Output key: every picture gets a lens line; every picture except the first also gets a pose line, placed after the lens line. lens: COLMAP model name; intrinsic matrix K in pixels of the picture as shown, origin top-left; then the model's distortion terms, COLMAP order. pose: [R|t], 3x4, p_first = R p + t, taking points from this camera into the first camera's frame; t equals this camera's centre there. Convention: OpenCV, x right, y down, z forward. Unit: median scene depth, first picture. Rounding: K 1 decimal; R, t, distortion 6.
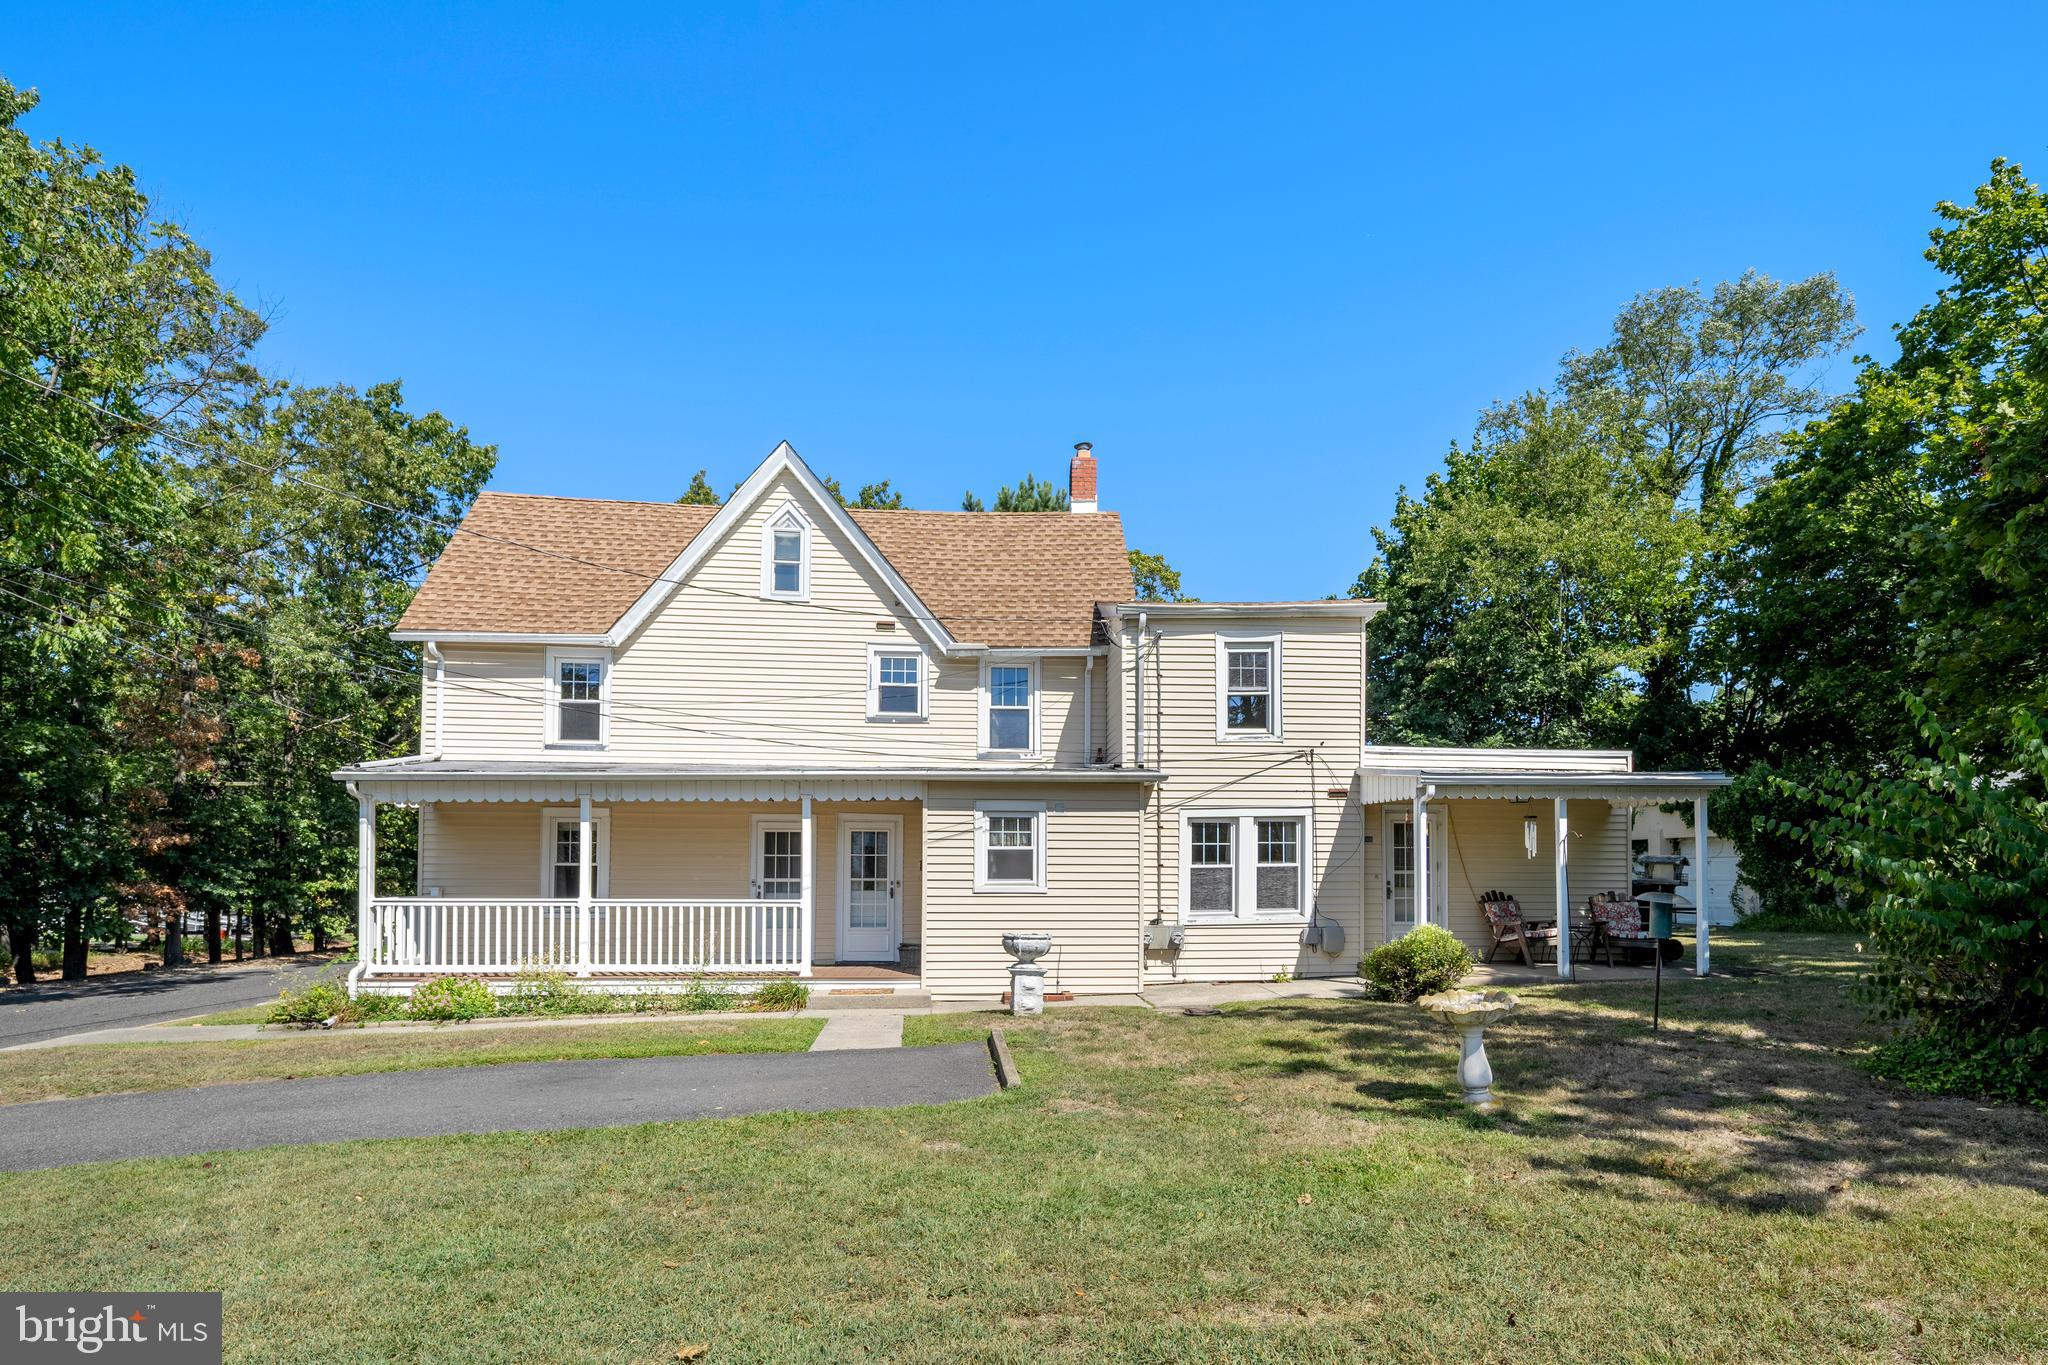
lens RADIAL K [[1014.6, 0, 1037.0], [0, 1014.6, 636.0], [0, 0, 1]] dist [0.001386, -0.001596]
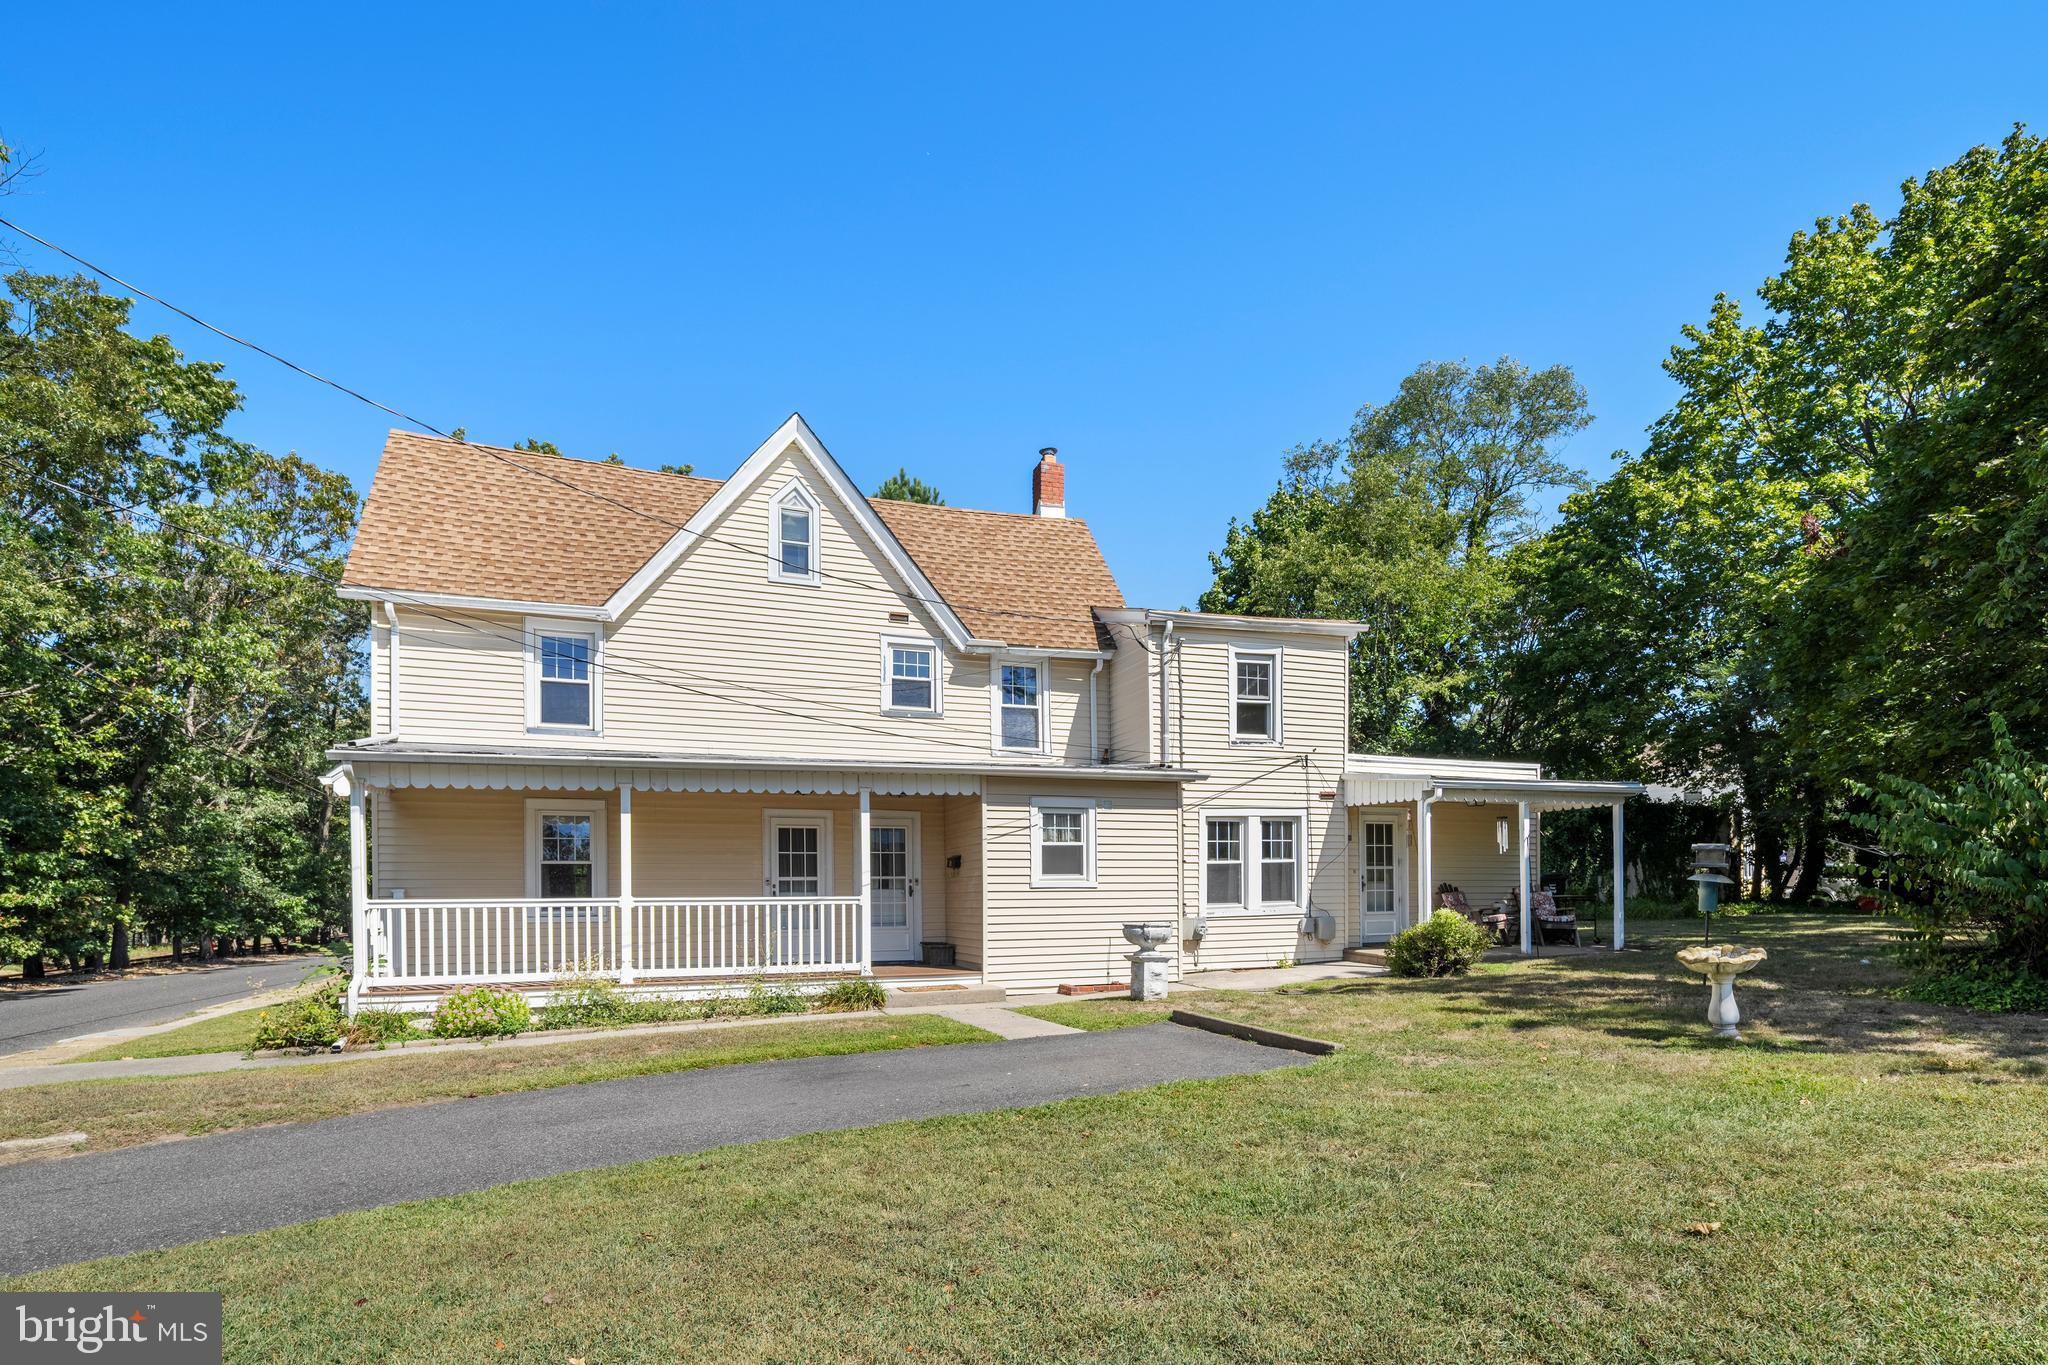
lens RADIAL K [[1033.2, 0, 1035.8], [0, 1033.2, 666.1], [0, 0, 1]] dist [0.002427, -0.000928]
pose [[0.959990, 0.049611, 0.275606, -0.322404], [-0.054818, 0.998433, 0.011219, 0.020167], [-0.274618, -0.025878, 0.961205, 0.018471]]
